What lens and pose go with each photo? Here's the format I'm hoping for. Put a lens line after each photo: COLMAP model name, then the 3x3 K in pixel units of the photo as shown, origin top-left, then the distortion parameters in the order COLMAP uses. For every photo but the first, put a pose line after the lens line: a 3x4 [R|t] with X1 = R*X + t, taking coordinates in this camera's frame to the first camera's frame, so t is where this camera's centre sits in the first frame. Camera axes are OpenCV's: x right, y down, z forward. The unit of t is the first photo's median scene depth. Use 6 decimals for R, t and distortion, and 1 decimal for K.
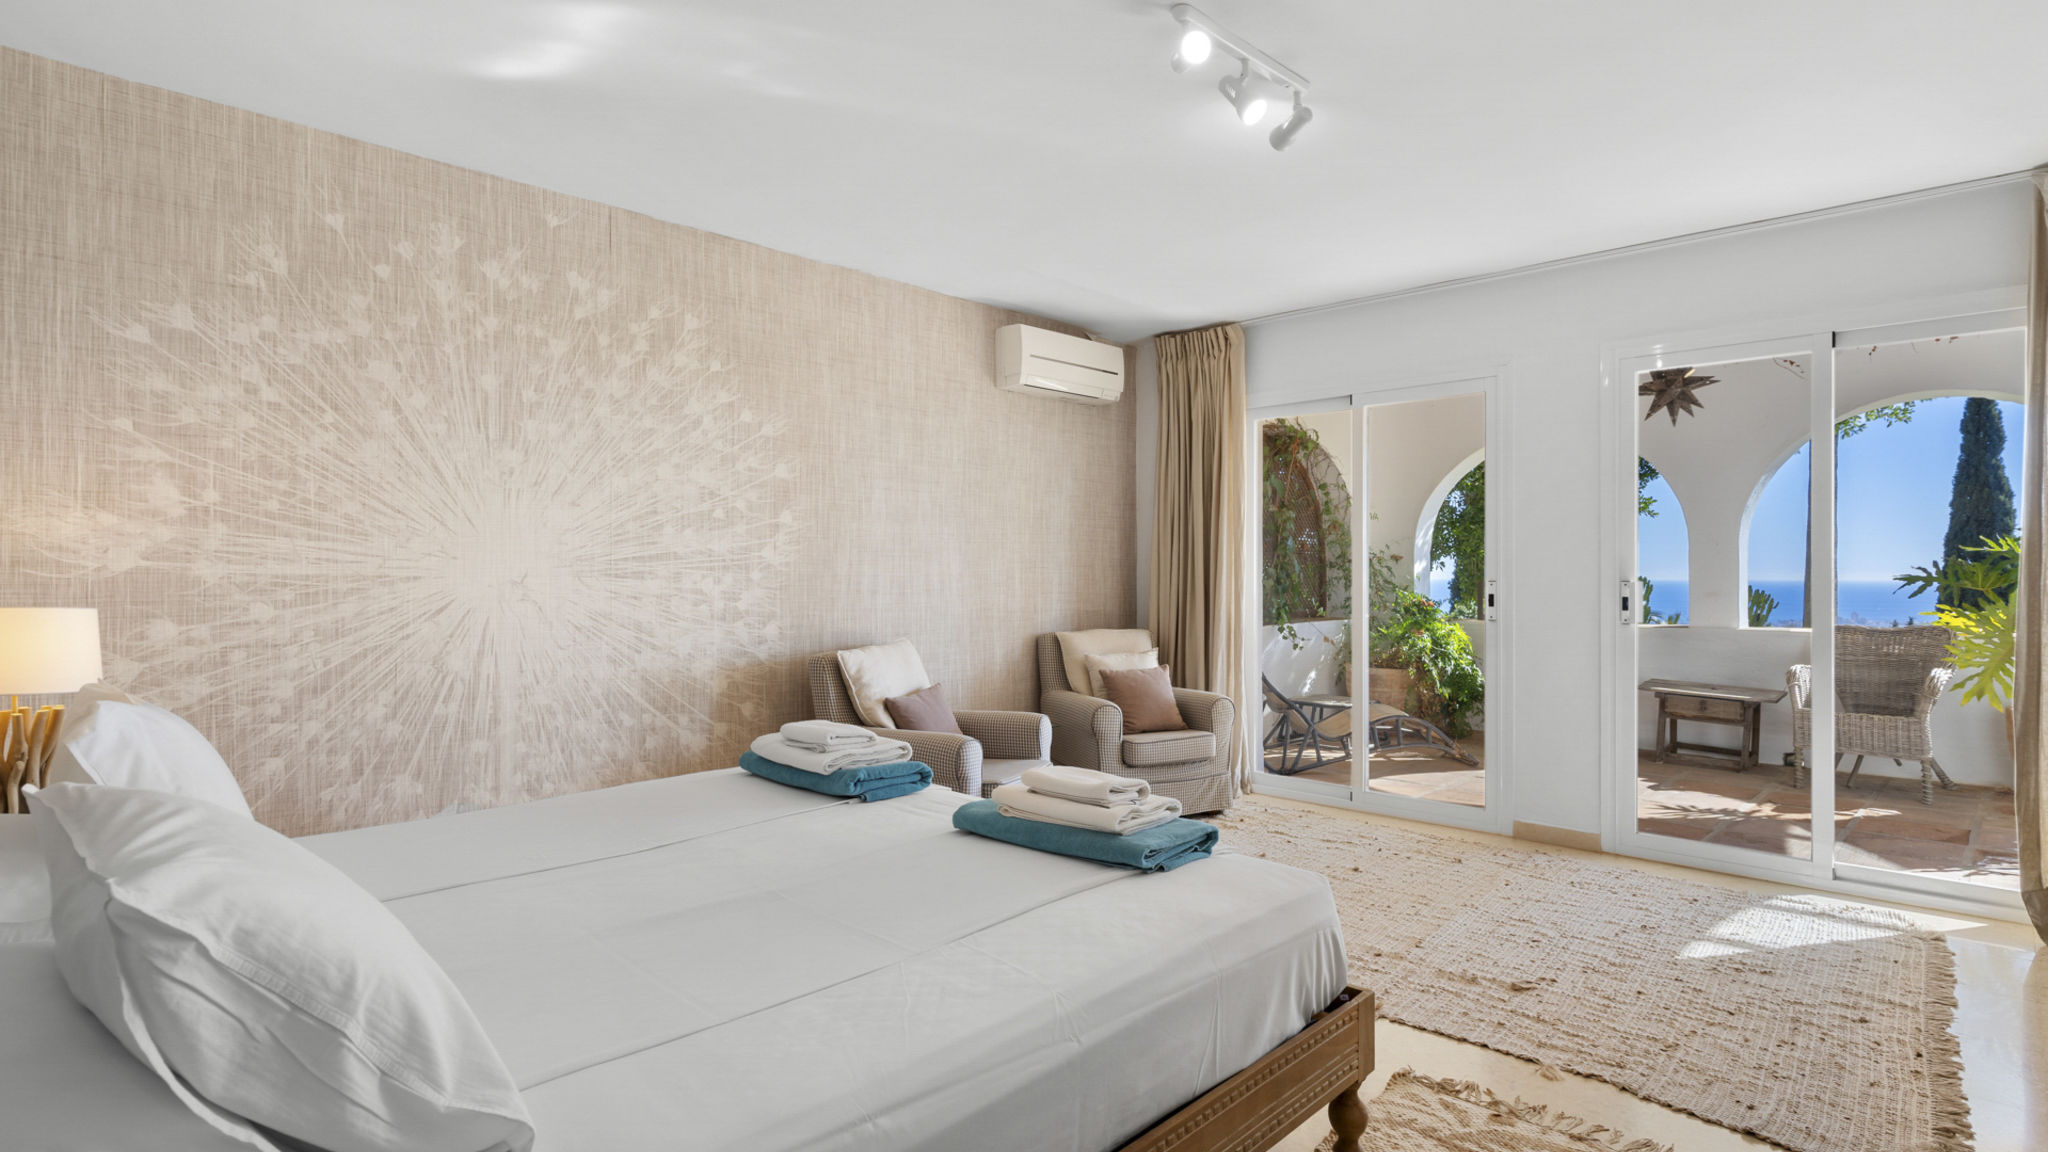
lens RADIAL K [[1020.6, 0, 1033.5], [0, 1020.6, 574.5], [0, 0, 1]] dist [0.001819, 0.000583]
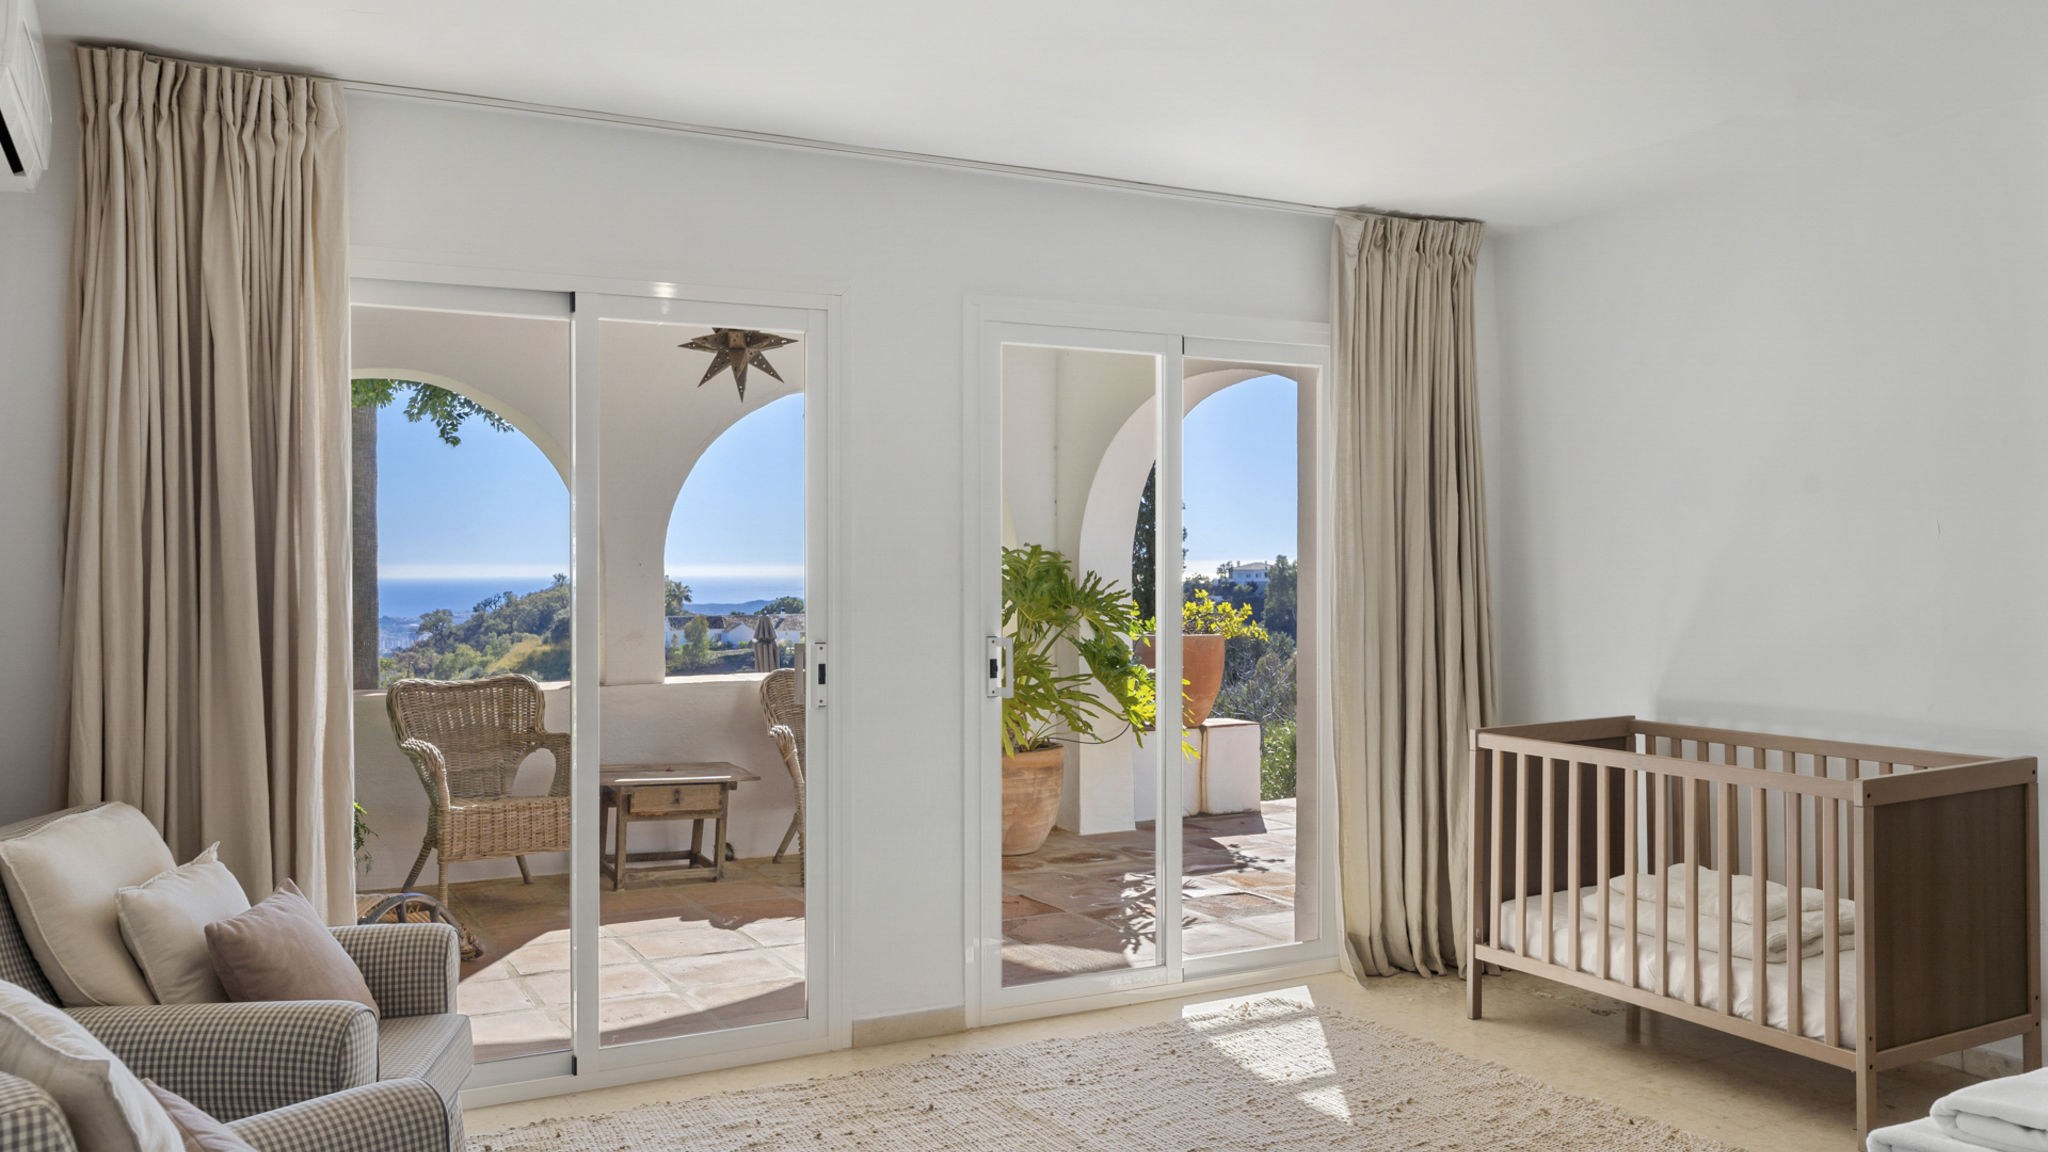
lens RADIAL K [[1612.0, 0, 1035.7], [0, 1612.0, 570.0], [0, 0, 1]] dist [0.008056, 0.003601]
pose [[0.314030, -0.009624, 0.949364, -0.537228], [0.005914, 0.999949, 0.008180, -0.055348], [-0.949395, 0.003046, 0.314071, 0.712032]]
